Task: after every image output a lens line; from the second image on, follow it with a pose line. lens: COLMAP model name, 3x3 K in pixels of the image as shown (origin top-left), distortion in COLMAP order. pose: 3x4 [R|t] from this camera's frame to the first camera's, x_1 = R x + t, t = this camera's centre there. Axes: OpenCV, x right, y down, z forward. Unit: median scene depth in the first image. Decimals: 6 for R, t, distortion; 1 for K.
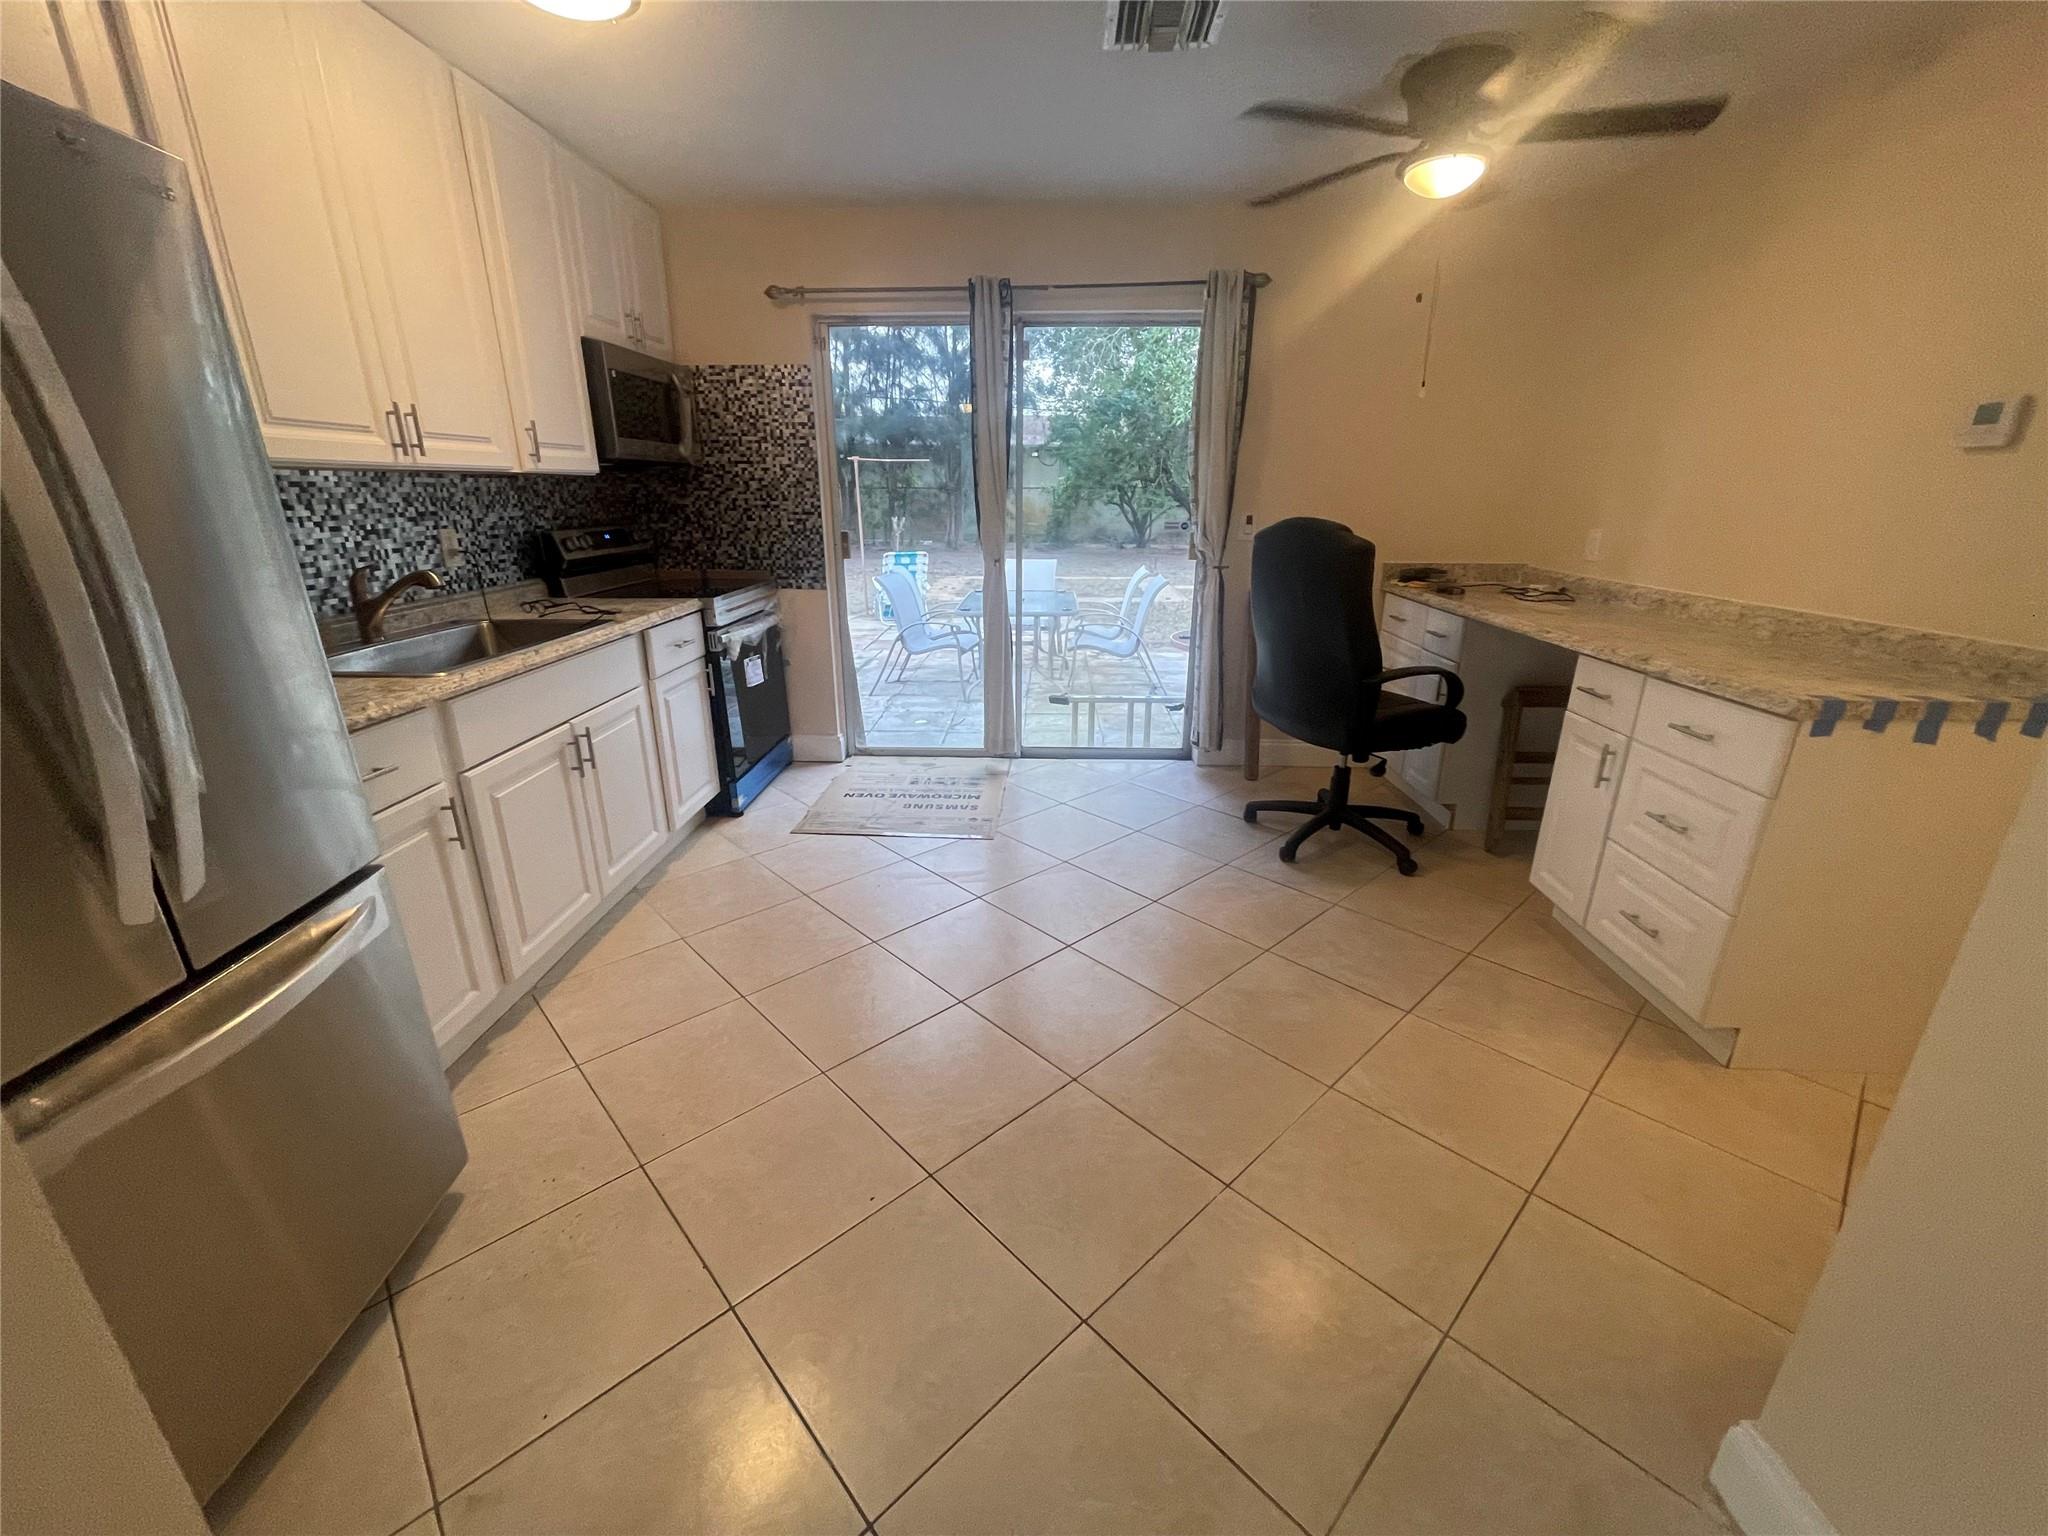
lens RADIAL K [[823.6, 0, 1022.0], [0, 823.6, 772.8], [0, 0, 1]] dist [-0.002017, -0.000156]
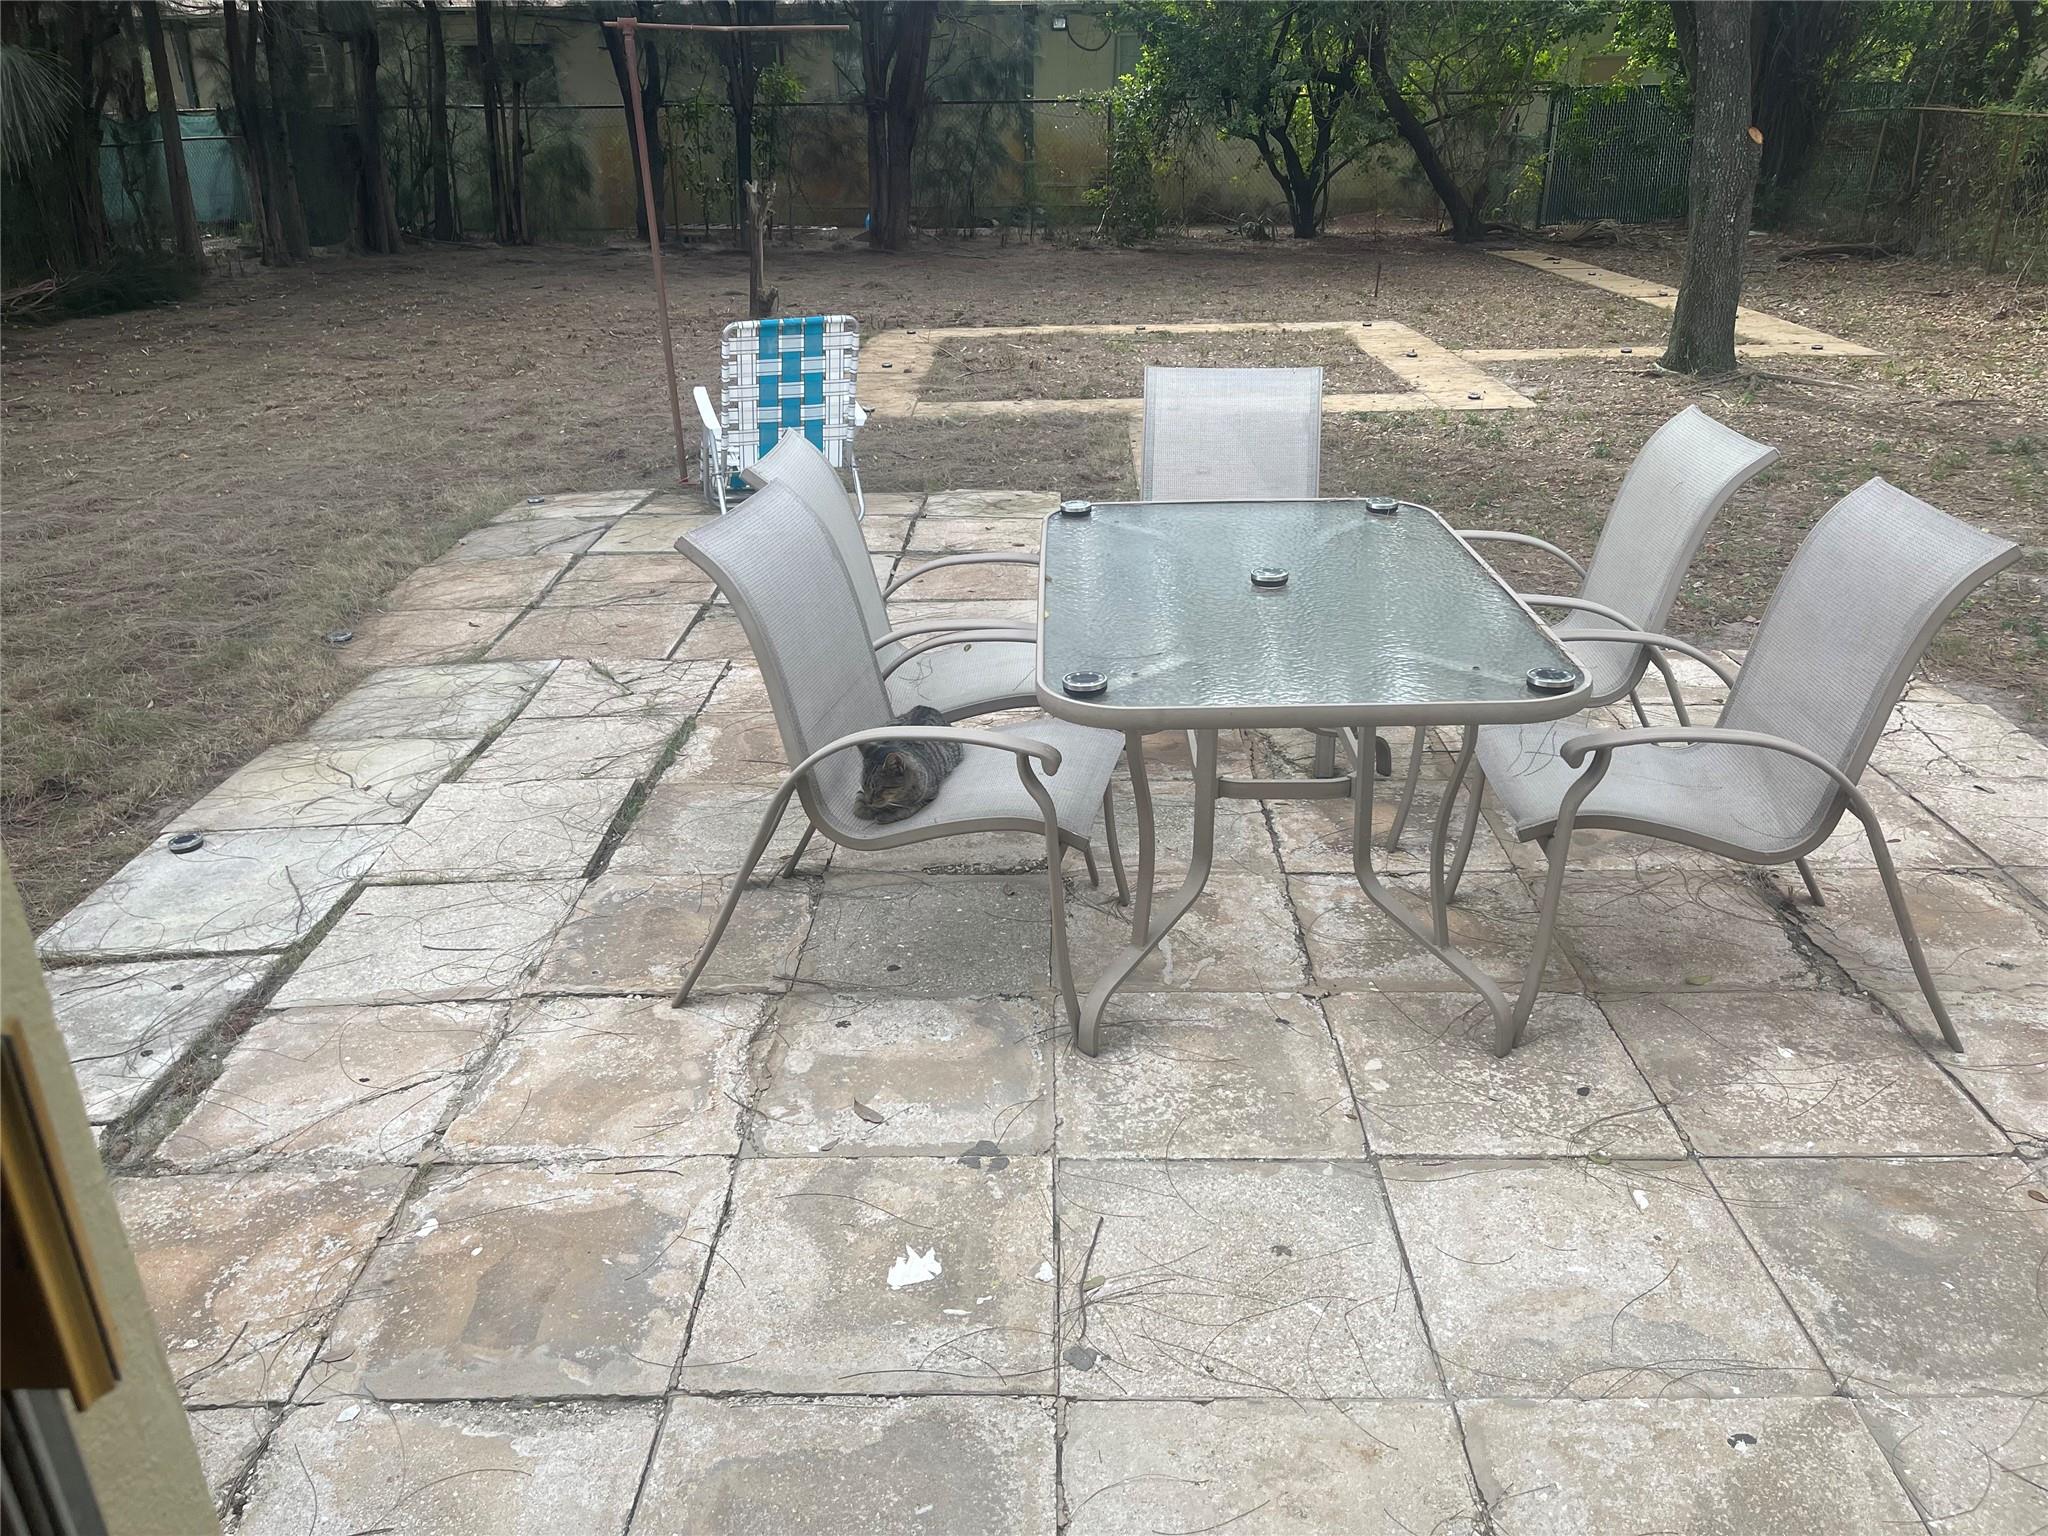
lens RADIAL K [[1512.8, 0, 1024.0], [0, 1512.8, 768.0], [0, 0, 1]] dist [0.004186, 0.000531]
pose [[0.999765, -0.014124, 0.016418, -0.176508], [0.012721, 0.996496, 0.082673, -0.400830], [-0.017528, -0.082445, 0.996441, 1.111031]]
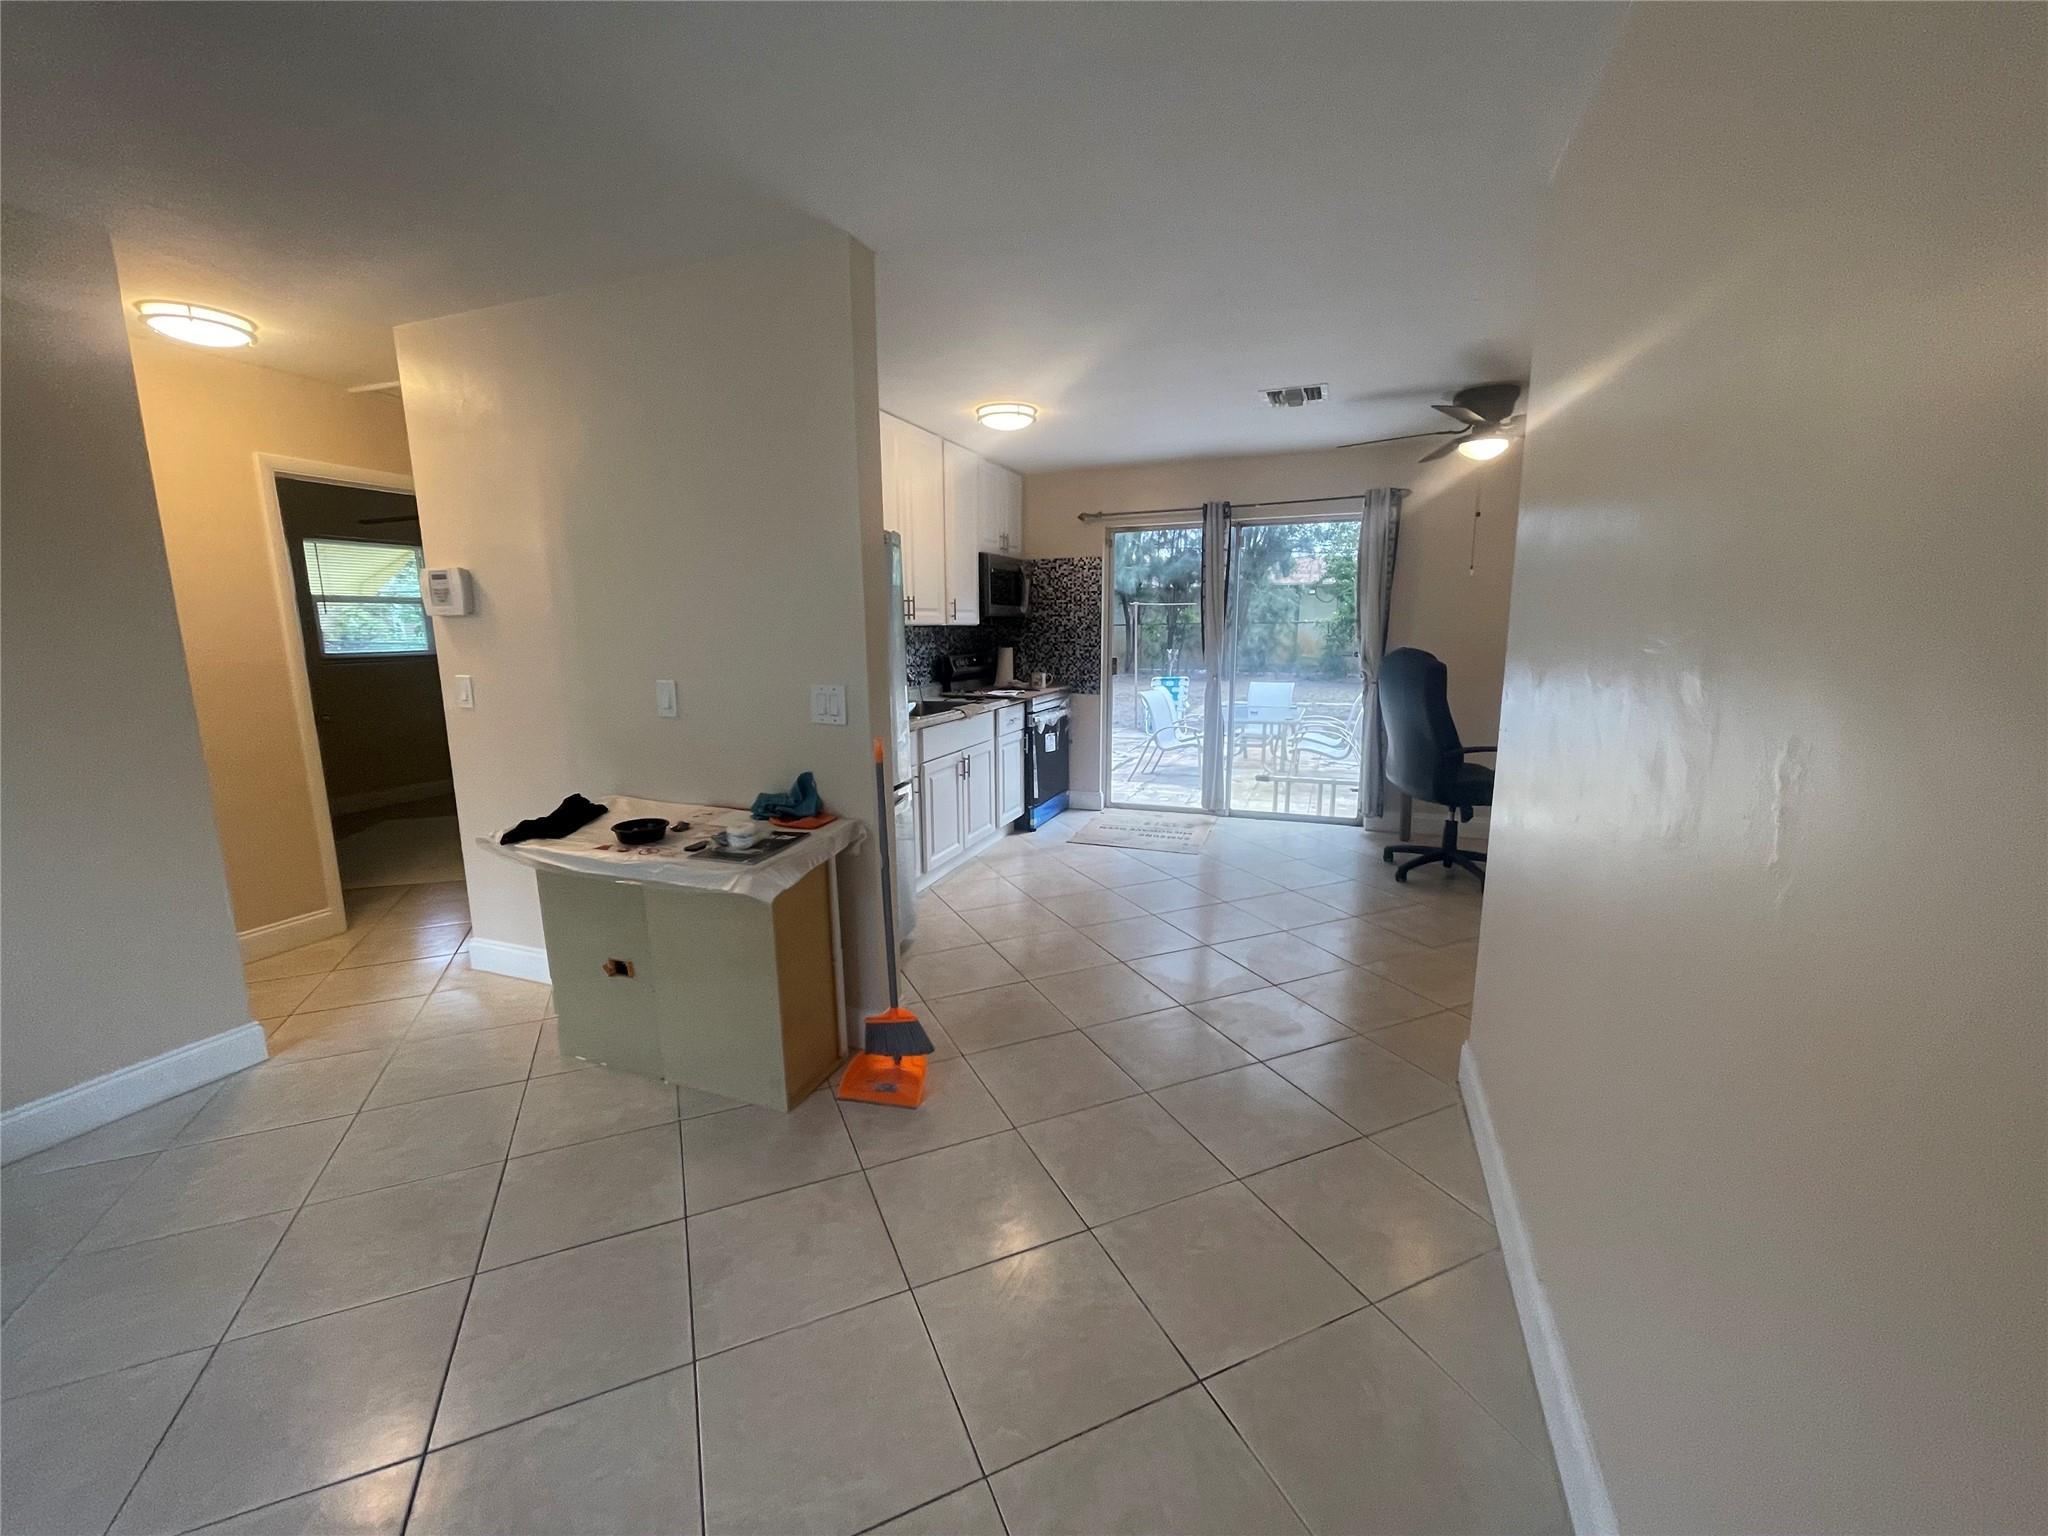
lens RADIAL K [[823.6, 0, 1022.0], [0, 823.6, 772.8], [0, 0, 1]] dist [-0.002017, -0.000156]
pose [[0.944925, 0.047533, -0.323818, 0.155124], [-0.096400, 0.985928, -0.136579, 0.175907], [0.312769, 0.160273, 0.936209, -0.552646]]
